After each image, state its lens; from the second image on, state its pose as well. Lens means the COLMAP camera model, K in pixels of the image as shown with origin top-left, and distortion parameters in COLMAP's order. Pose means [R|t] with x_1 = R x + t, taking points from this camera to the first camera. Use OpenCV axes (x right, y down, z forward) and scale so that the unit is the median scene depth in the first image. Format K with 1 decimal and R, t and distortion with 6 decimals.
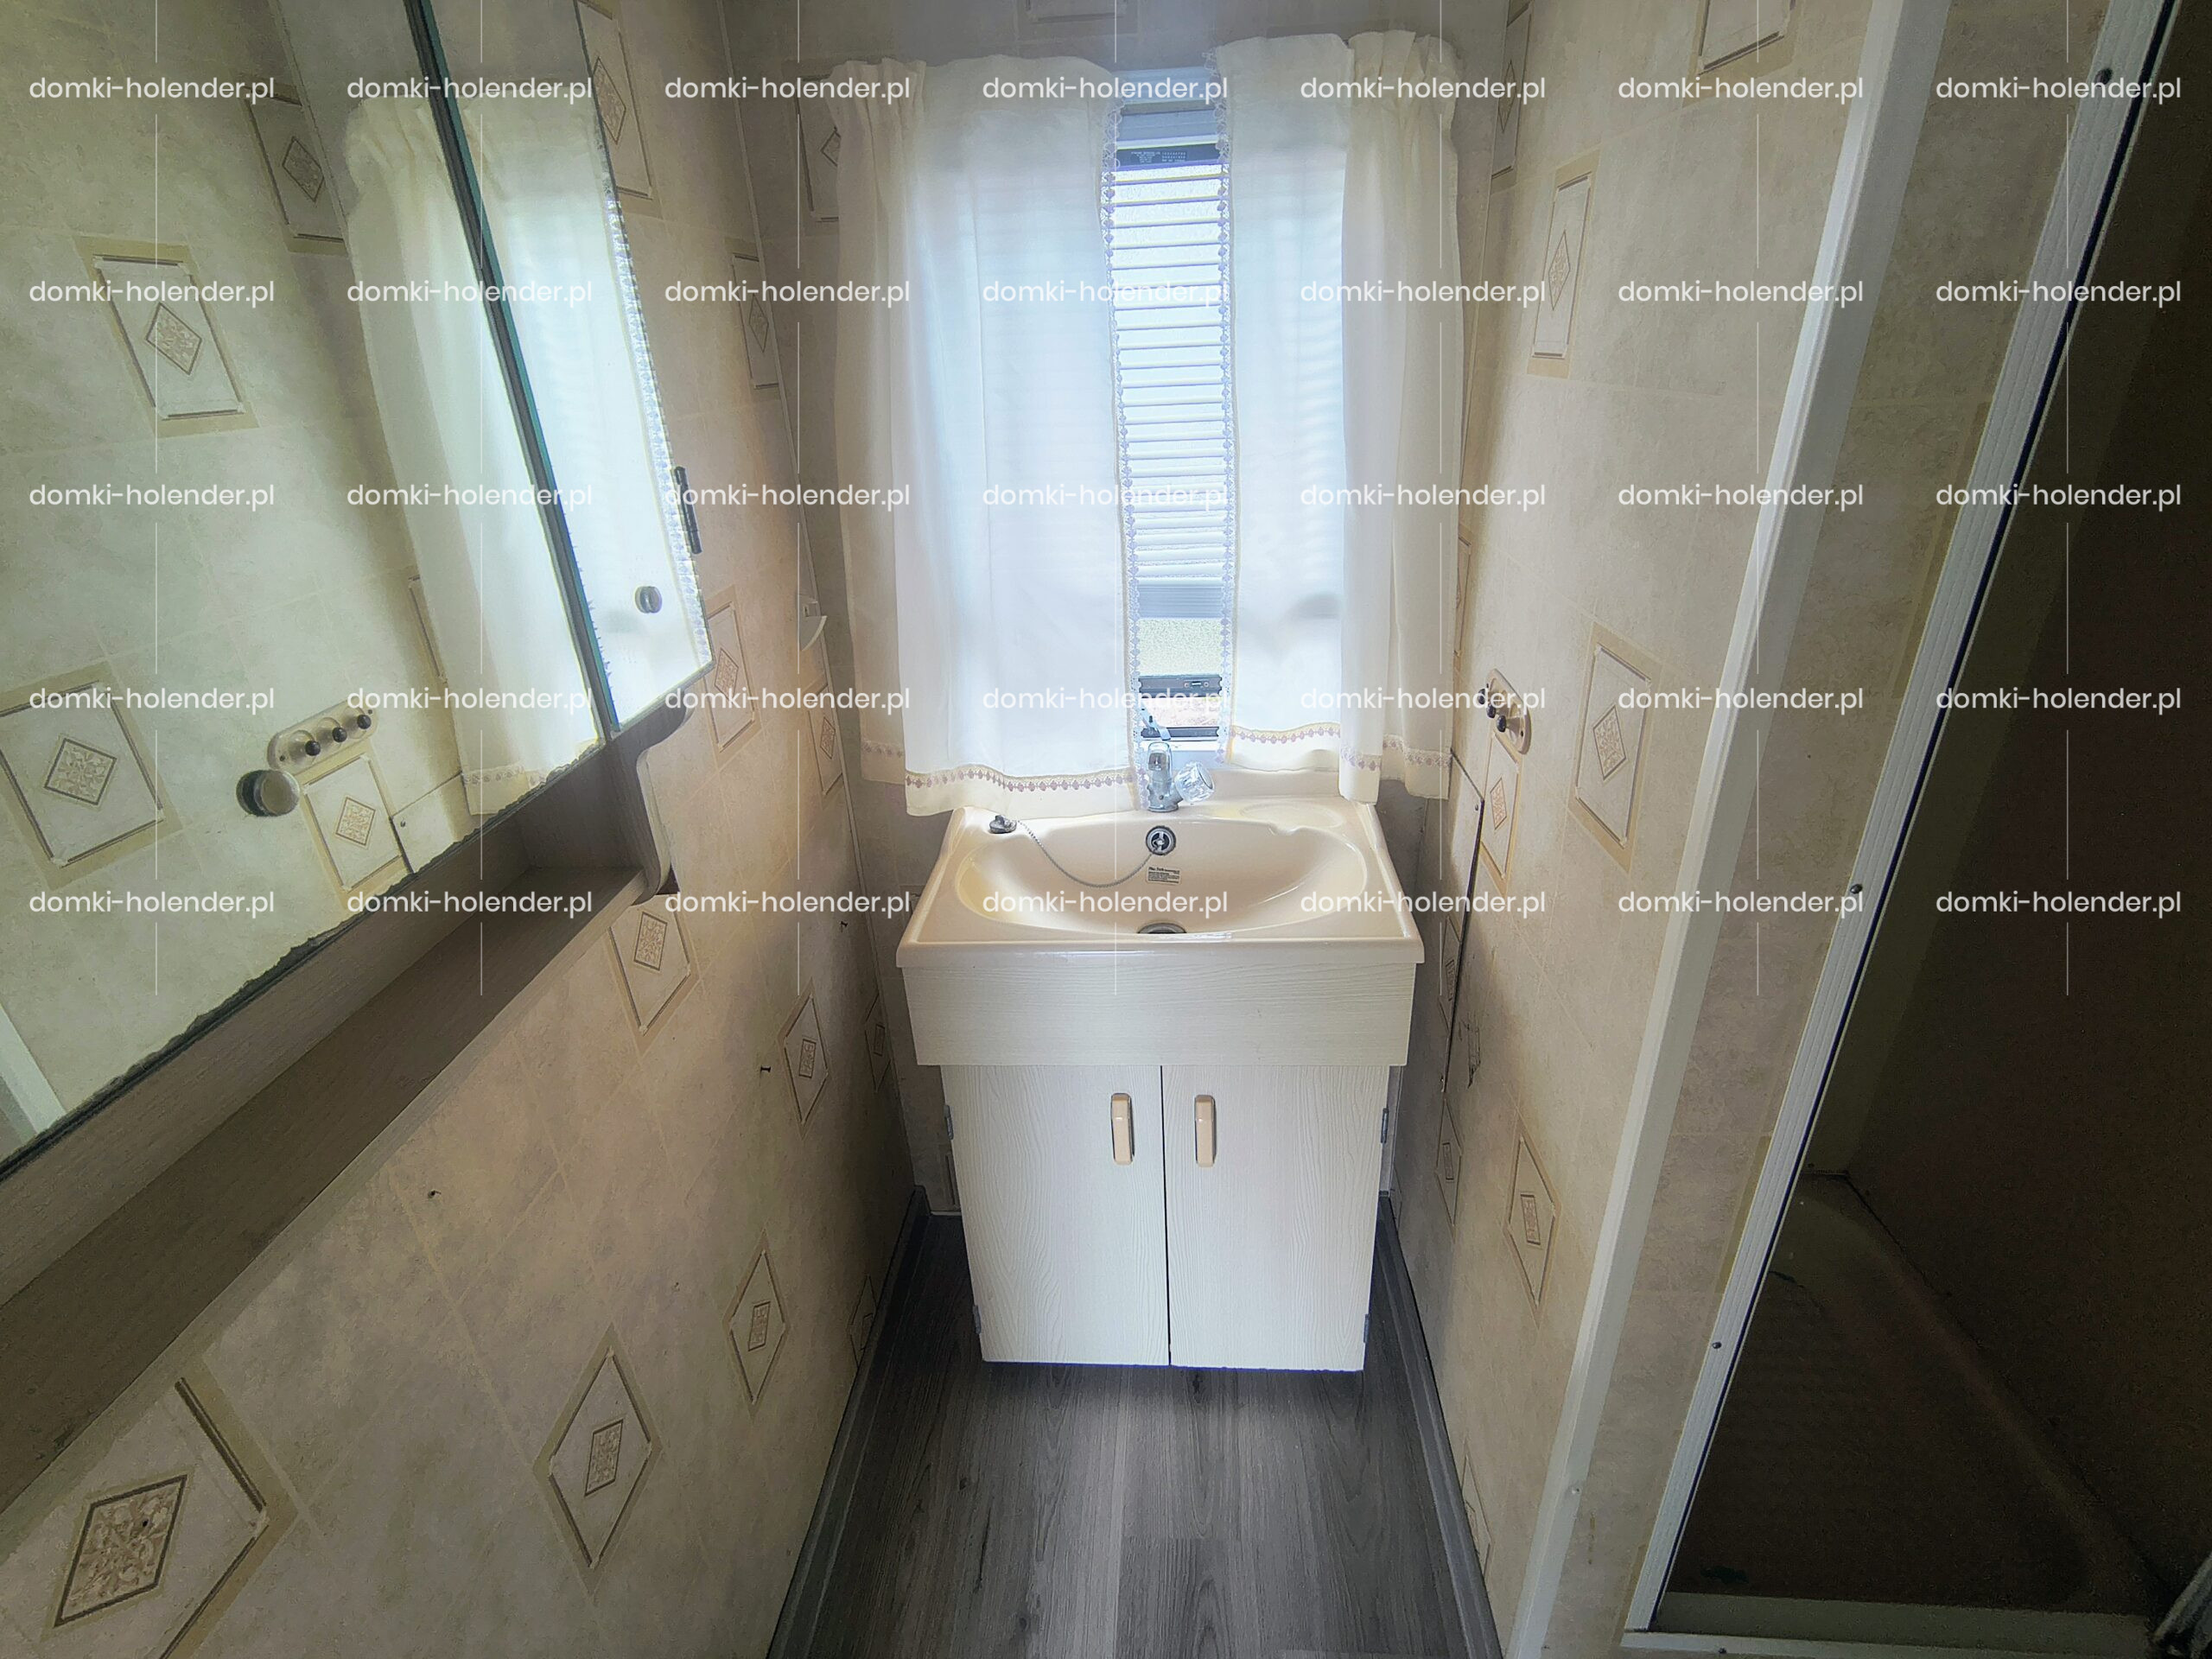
lens RADIAL K [[1016.1, 0, 1145.7], [0, 1016.1, 831.0], [0, 0, 1]] dist [-0.002001, -0.000662]
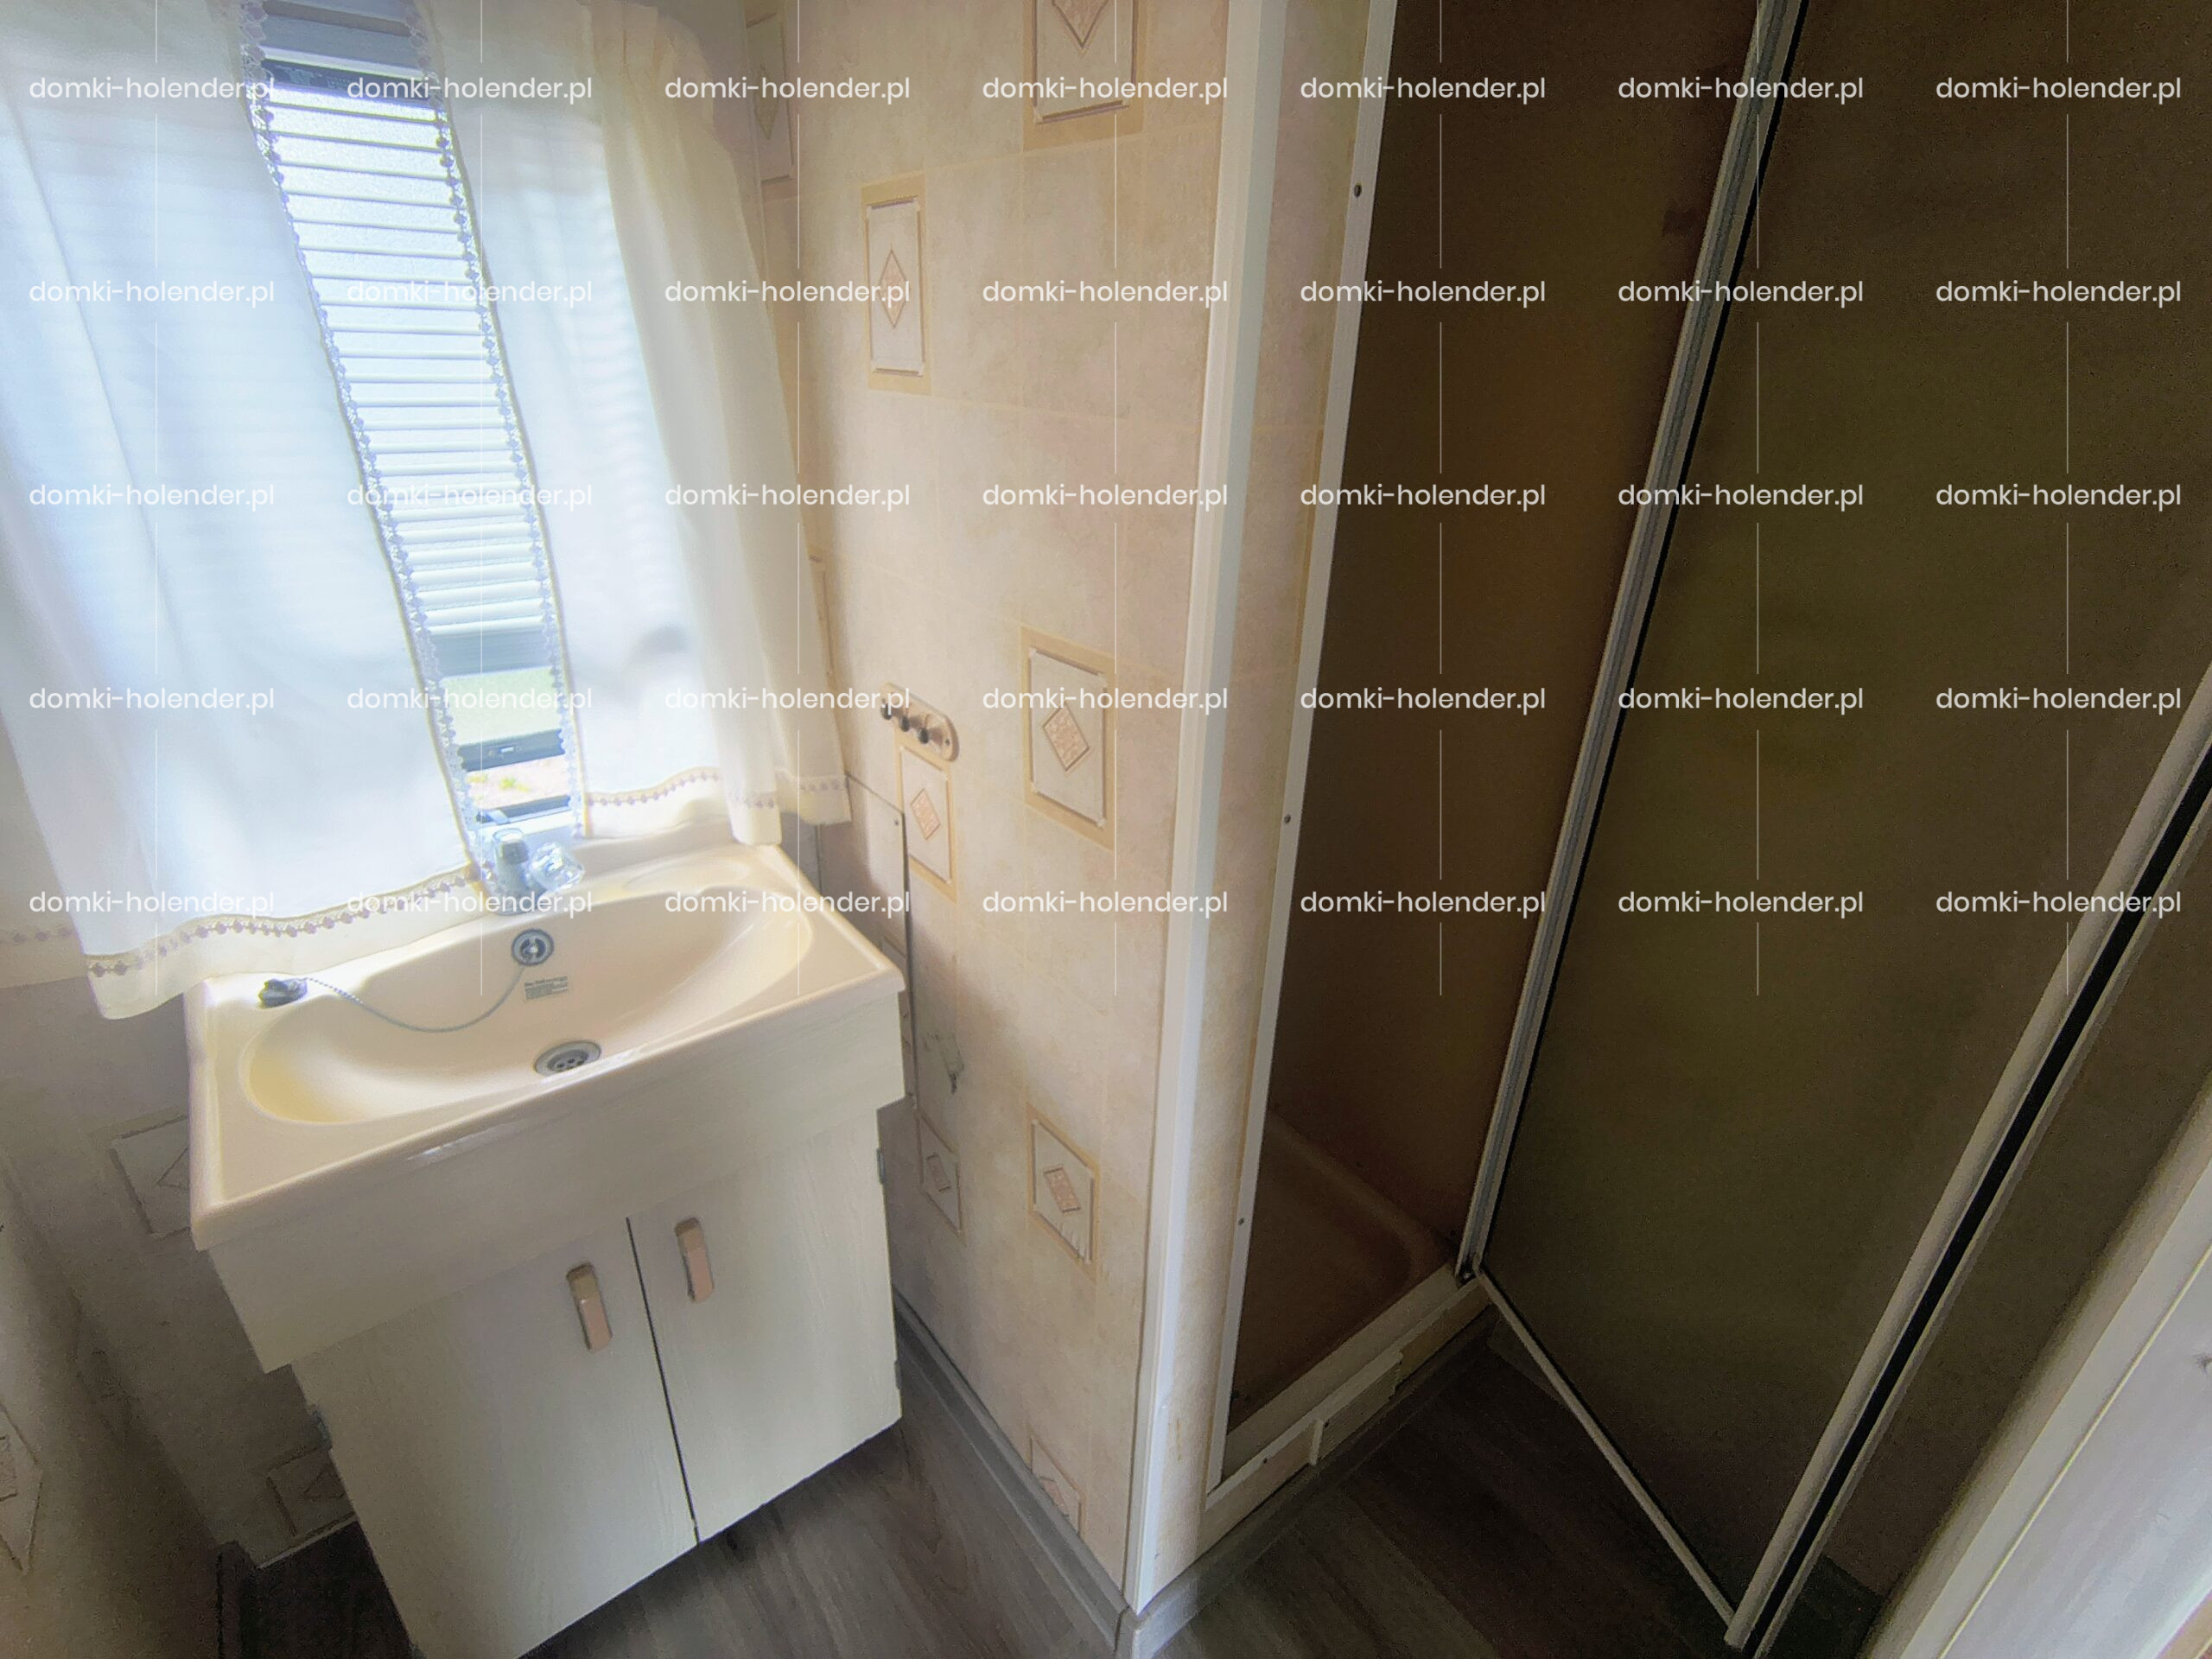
lens RADIAL K [[1016.1, 0, 1109.7], [0, 1016.1, 830.4], [0, 0, 1]] dist [-0.002001, -0.000662]
pose [[0.752960, -0.217446, 0.621103, -0.126599], [0.225931, 0.971881, 0.066357, -0.032086], [-0.618067, 0.090363, 0.780915, 0.086763]]
